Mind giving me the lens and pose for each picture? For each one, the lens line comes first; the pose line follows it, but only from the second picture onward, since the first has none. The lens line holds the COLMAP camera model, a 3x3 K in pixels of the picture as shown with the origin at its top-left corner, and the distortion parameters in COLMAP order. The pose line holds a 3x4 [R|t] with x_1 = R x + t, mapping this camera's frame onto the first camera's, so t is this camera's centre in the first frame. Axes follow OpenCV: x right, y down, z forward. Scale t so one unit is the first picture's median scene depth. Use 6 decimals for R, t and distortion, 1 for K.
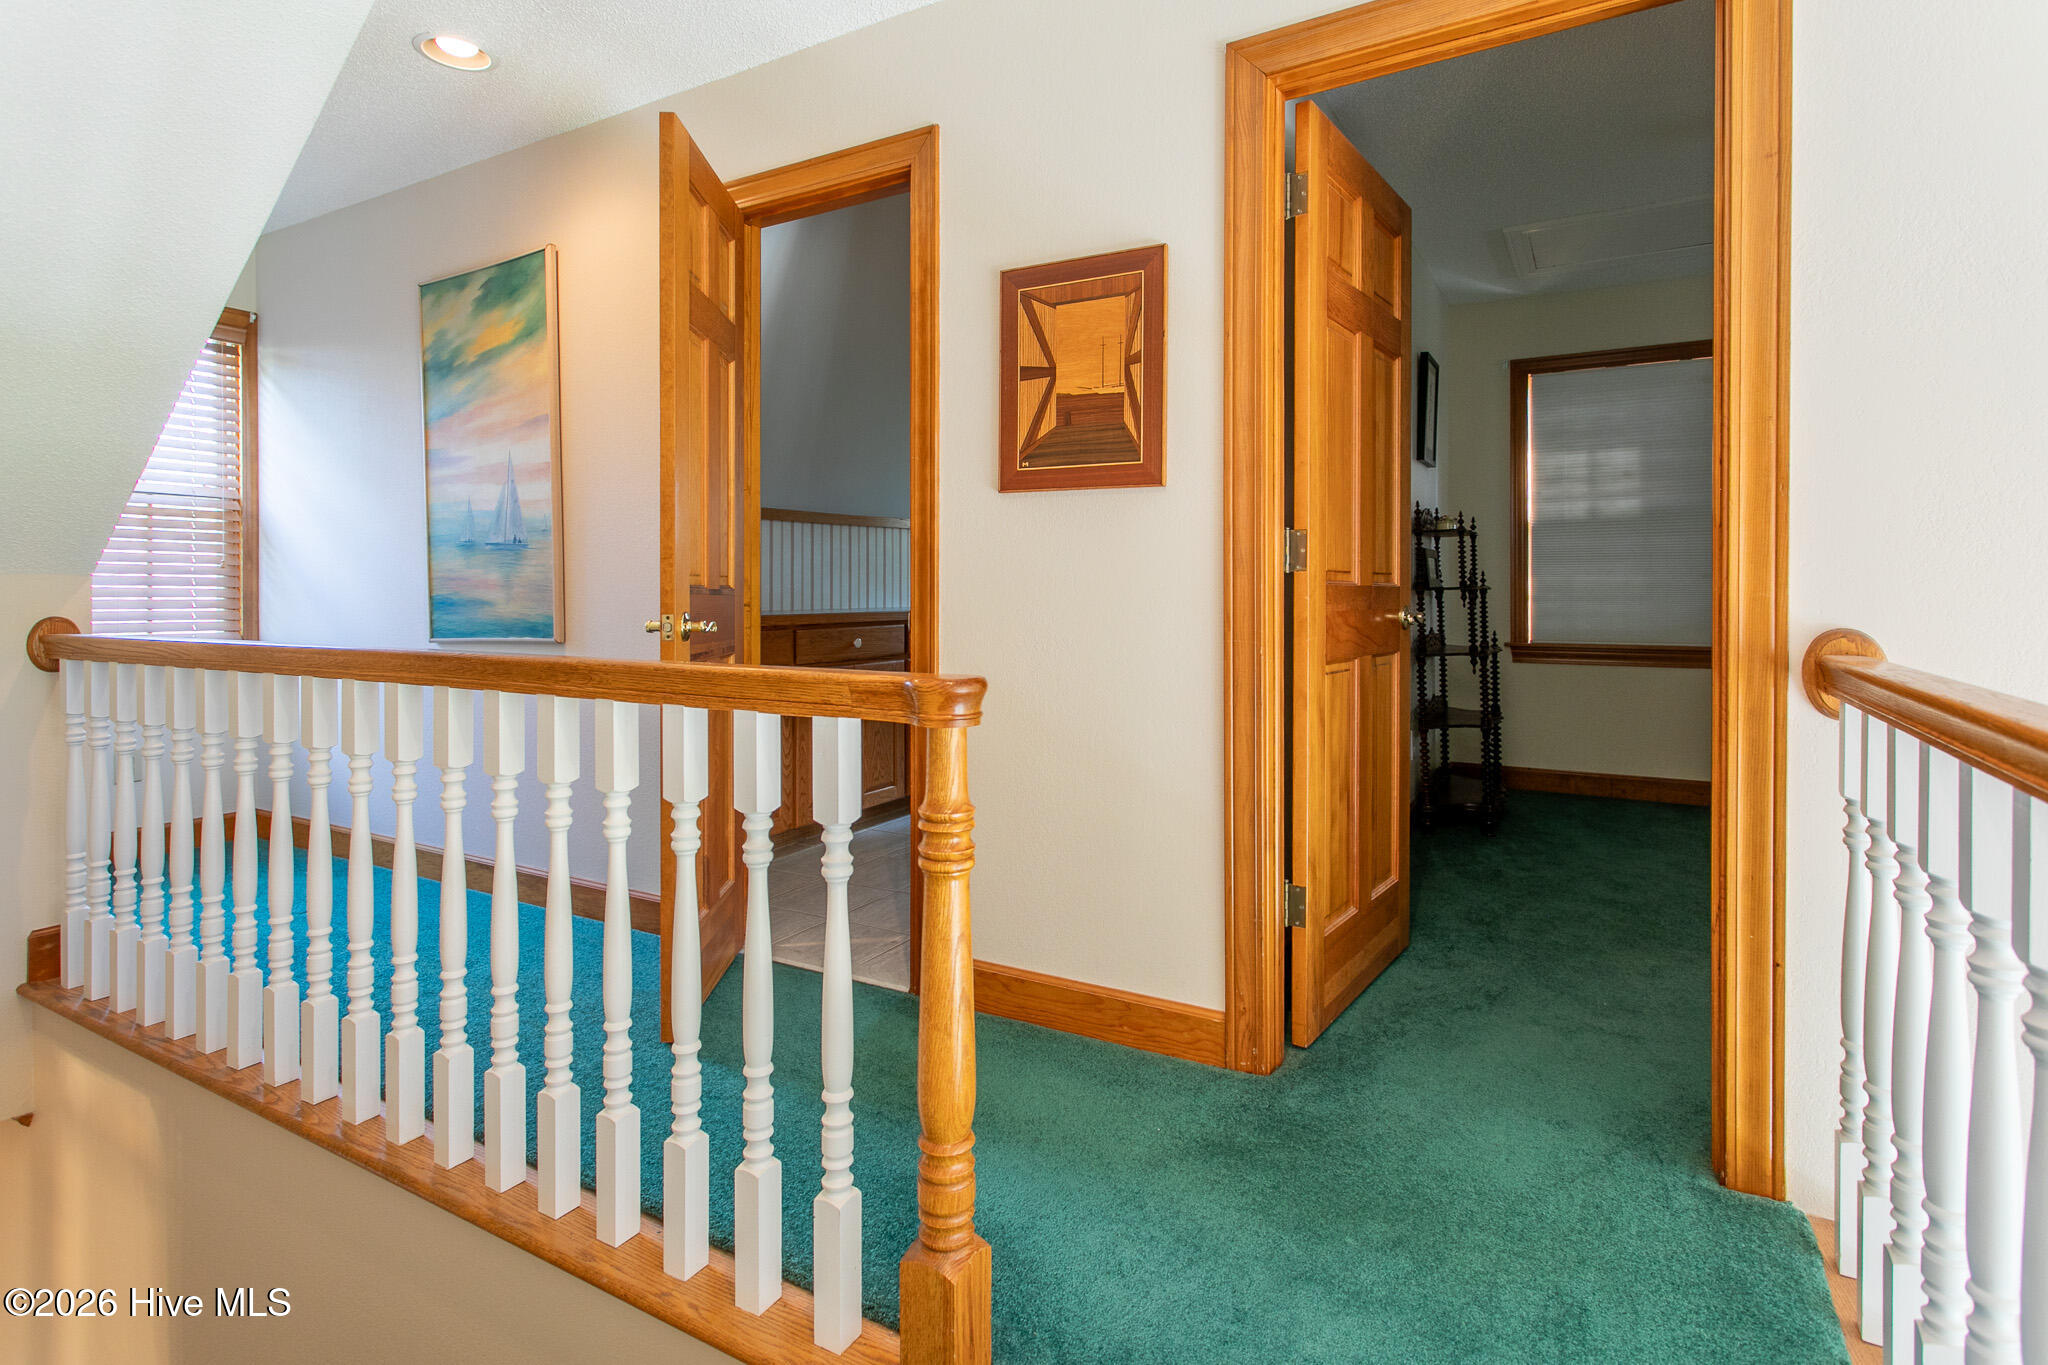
lens RADIAL K [[998.8, 0, 1057.8], [0, 998.8, 603.6], [0, 0, 1]] dist [0.004146, -0.000069]
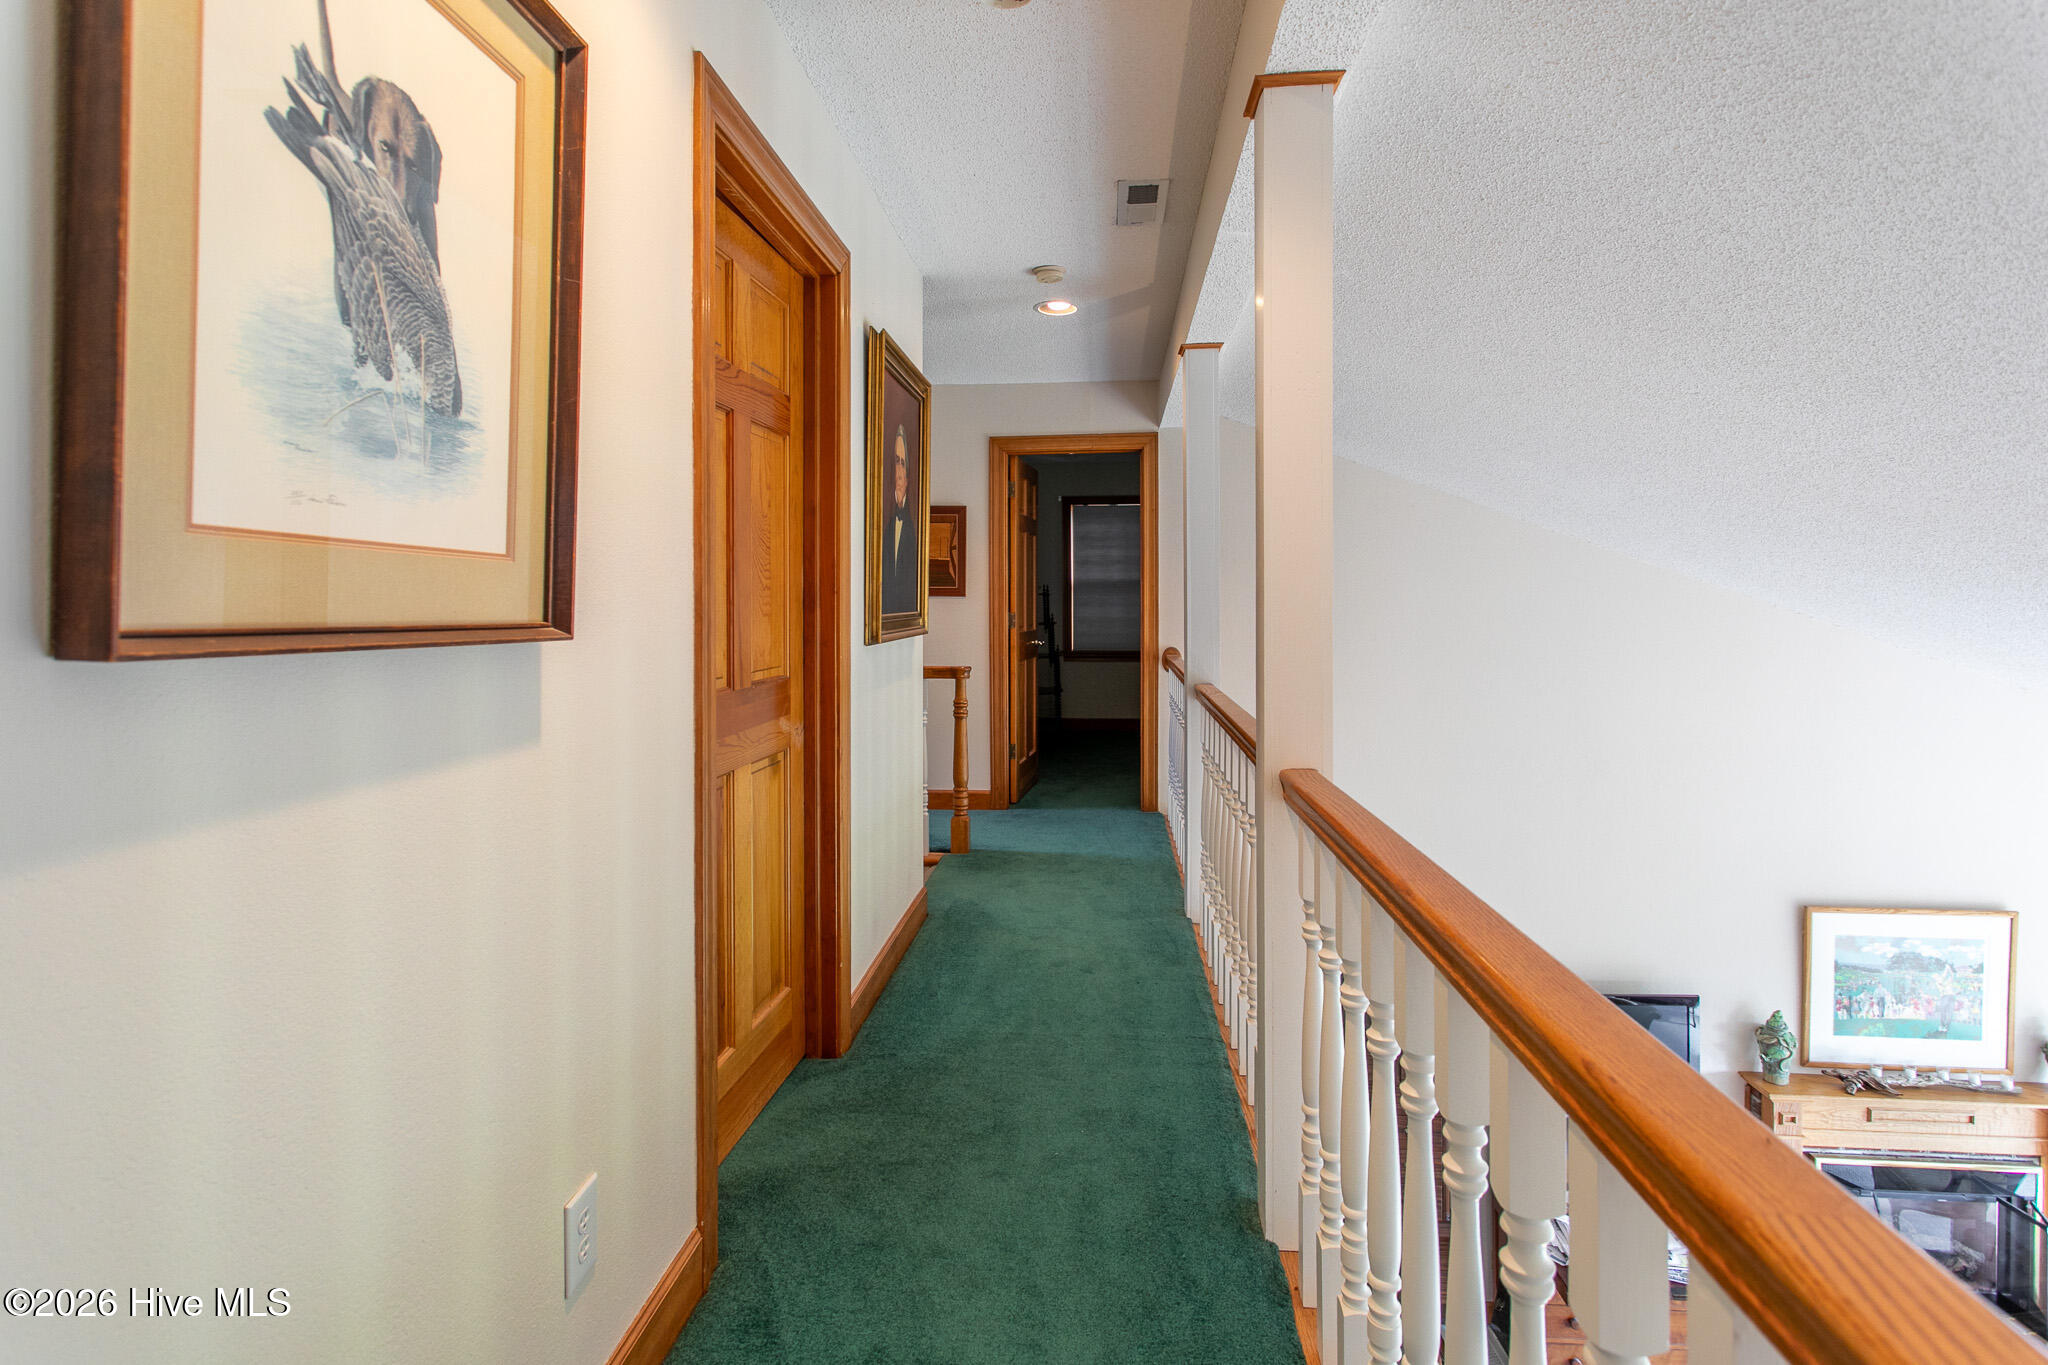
lens RADIAL K [[998.8, 0, 1025.9], [0, 998.8, 602.0], [0, 0, 1]] dist [0.004146, -0.000069]
pose [[0.912222, 0.000226, 0.409696, -0.820824], [0.003489, 0.999959, -0.008319, -0.079397], [-0.409681, 0.009018, 0.912184, -1.463618]]
